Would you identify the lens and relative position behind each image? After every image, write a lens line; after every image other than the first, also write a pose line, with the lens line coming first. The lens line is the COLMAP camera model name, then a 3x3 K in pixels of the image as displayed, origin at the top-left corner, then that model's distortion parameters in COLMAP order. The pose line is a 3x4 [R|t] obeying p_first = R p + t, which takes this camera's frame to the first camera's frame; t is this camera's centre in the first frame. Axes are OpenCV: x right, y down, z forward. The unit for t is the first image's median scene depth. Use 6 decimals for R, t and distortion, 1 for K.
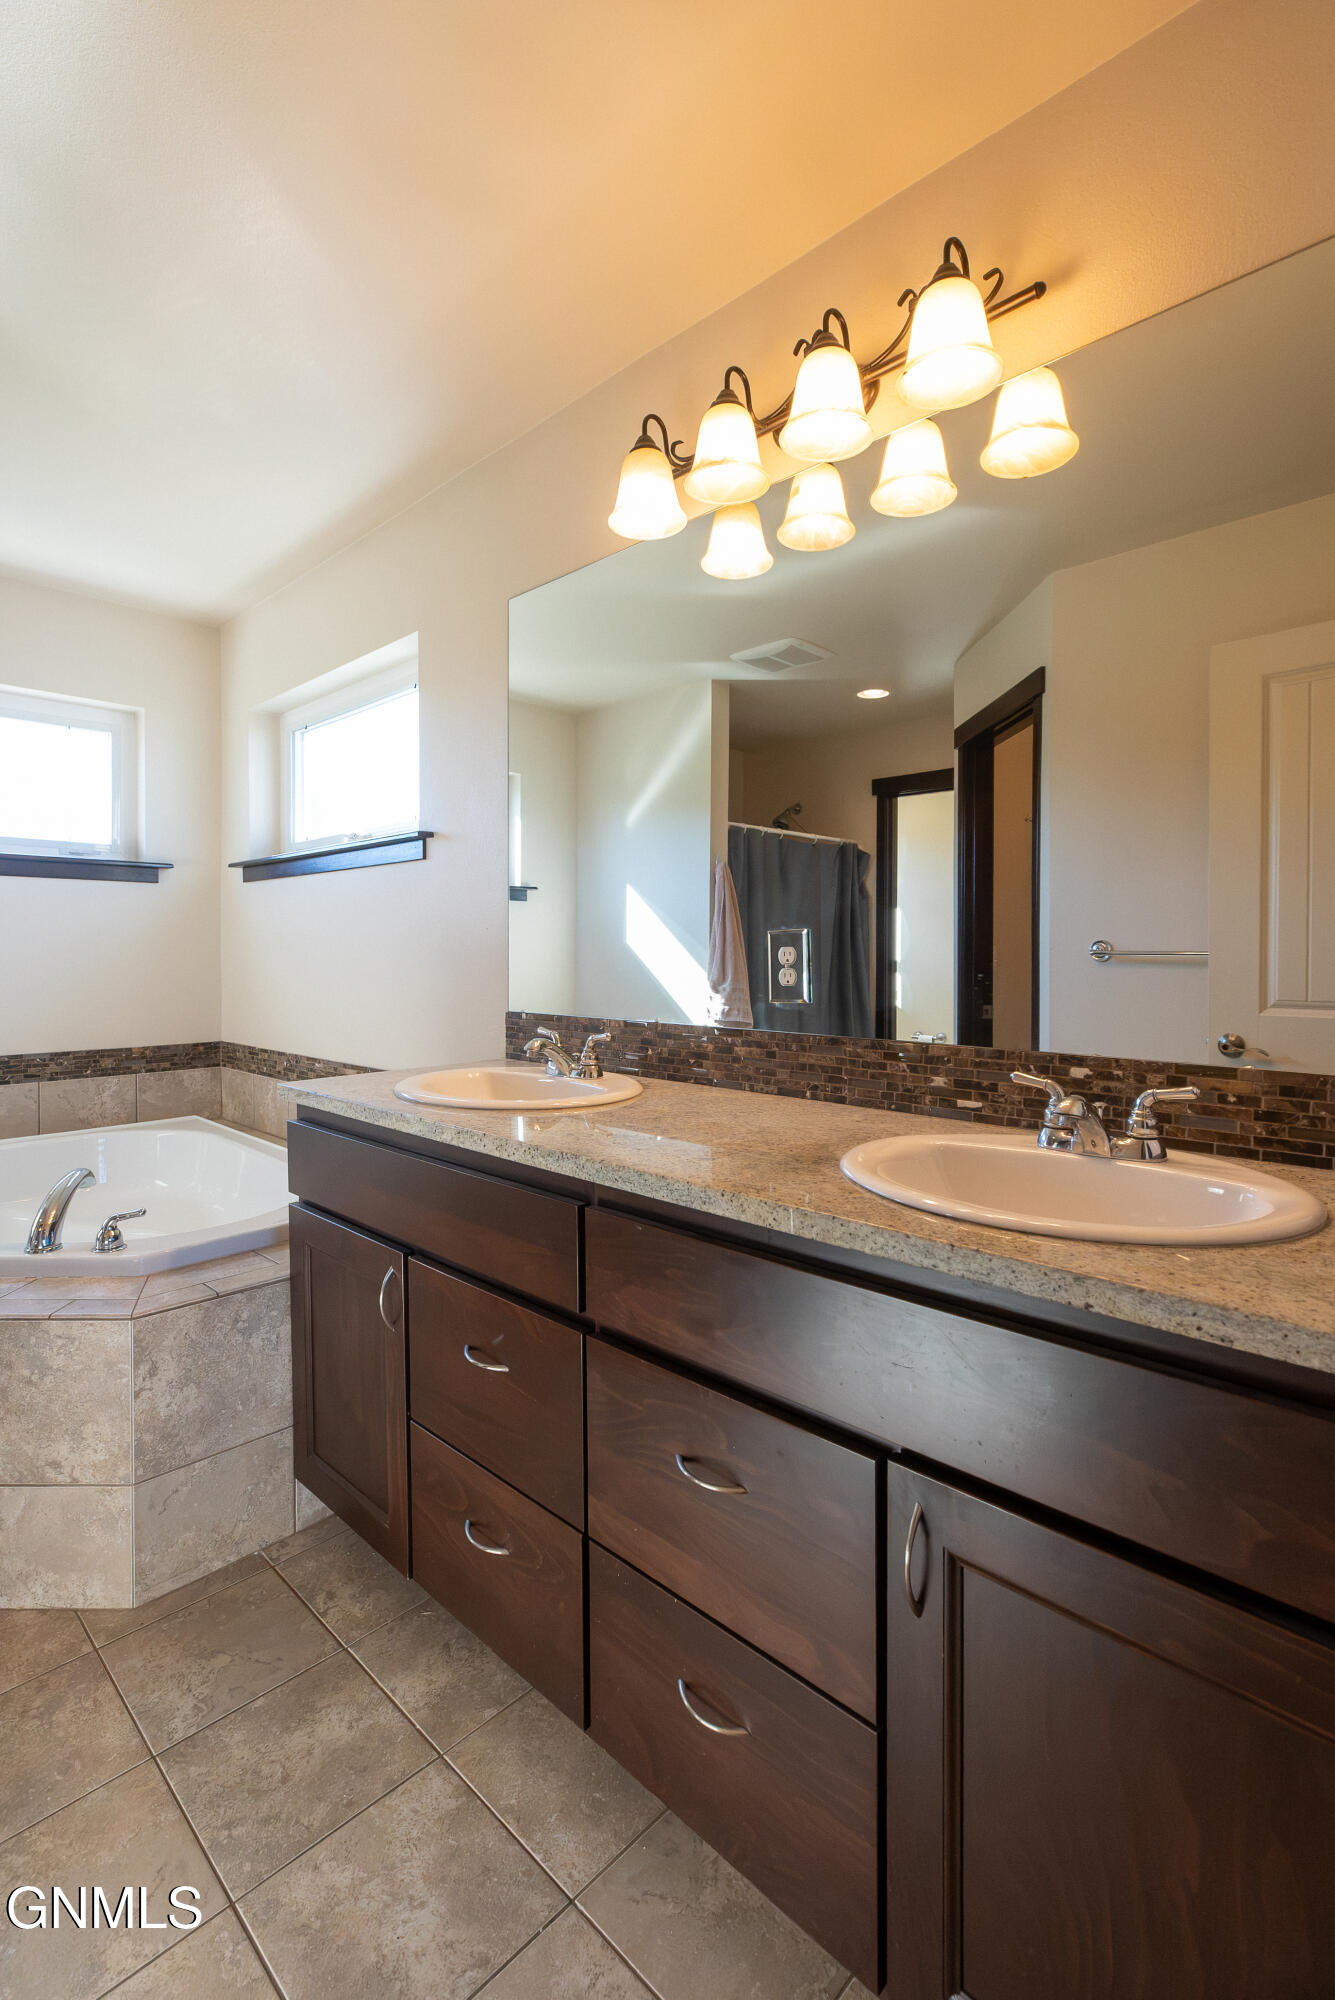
lens RADIAL K [[923.8, 0, 686.7], [0, 923.8, 974.3], [0, 0, 1]] dist [0.002905, 0.001221]
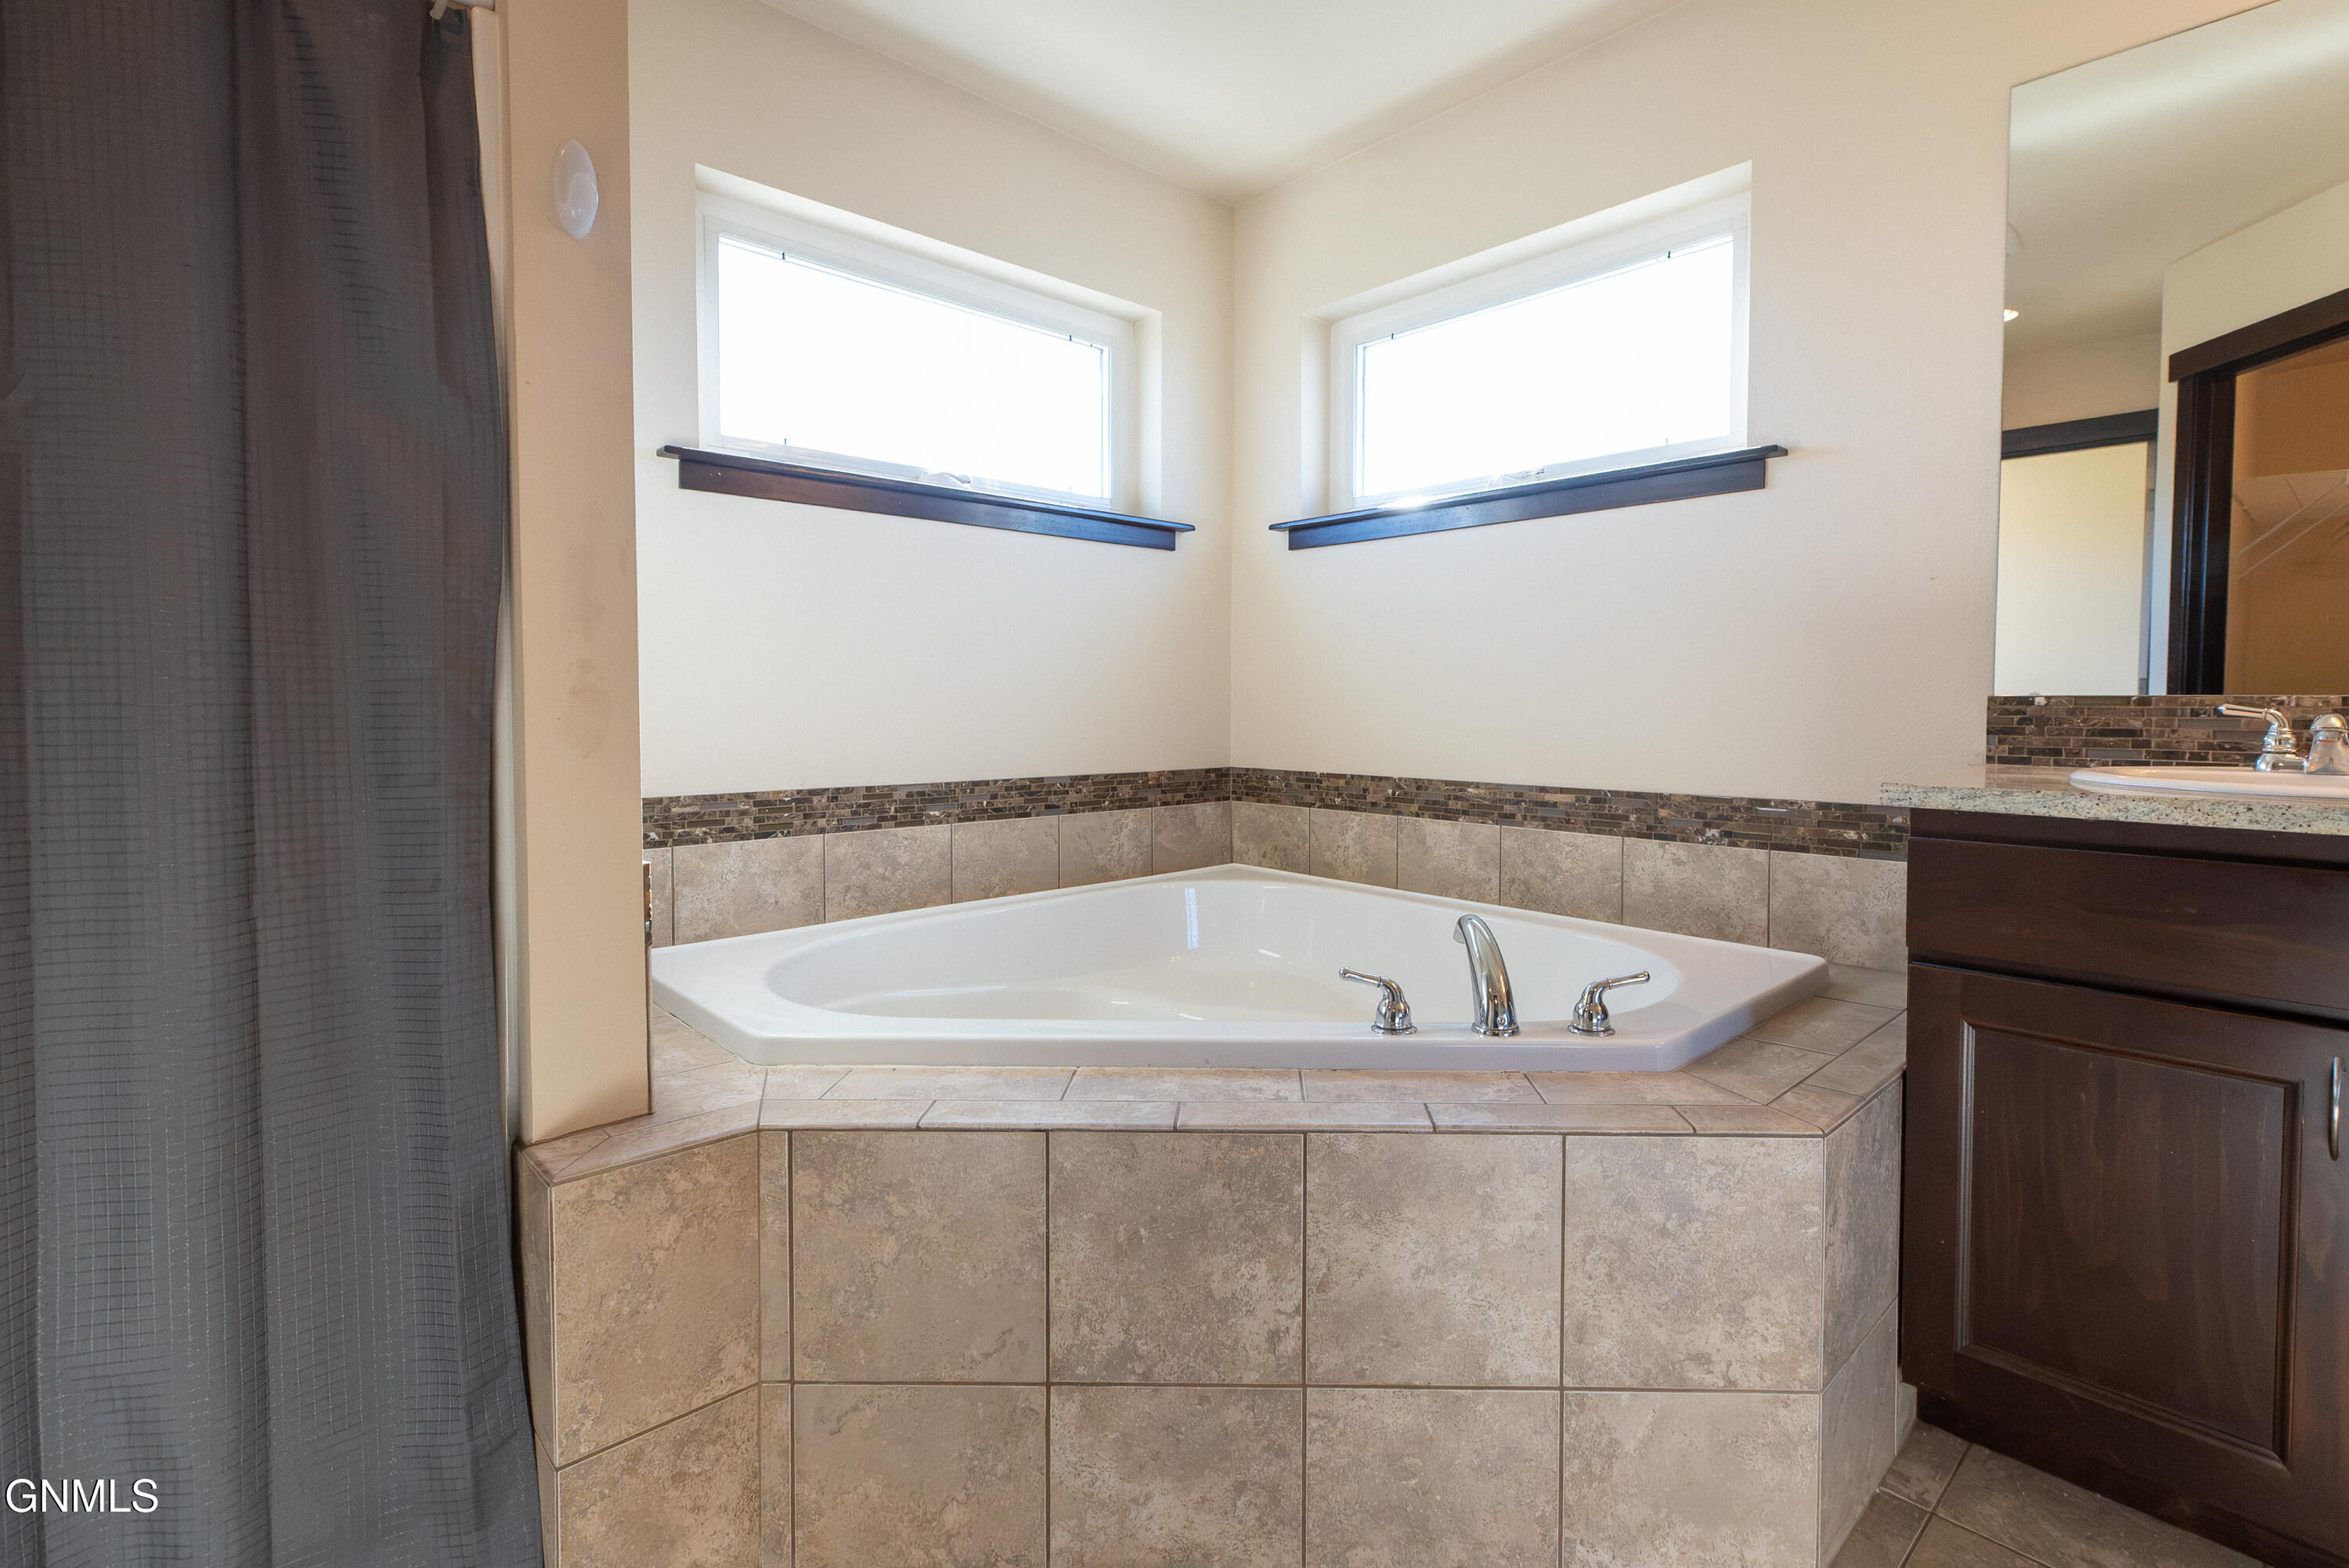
lens RADIAL K [[1050.2, 0, 1138.7], [0, 1050.2, 774.6], [0, 0, 1]] dist [0.012940, 0.000167]
pose [[0.999971, 0.004724, 0.005979, -0.900355], [-0.004872, 0.999676, 0.024984, 0.088728], [-0.005859, -0.025013, 0.999670, 0.230476]]
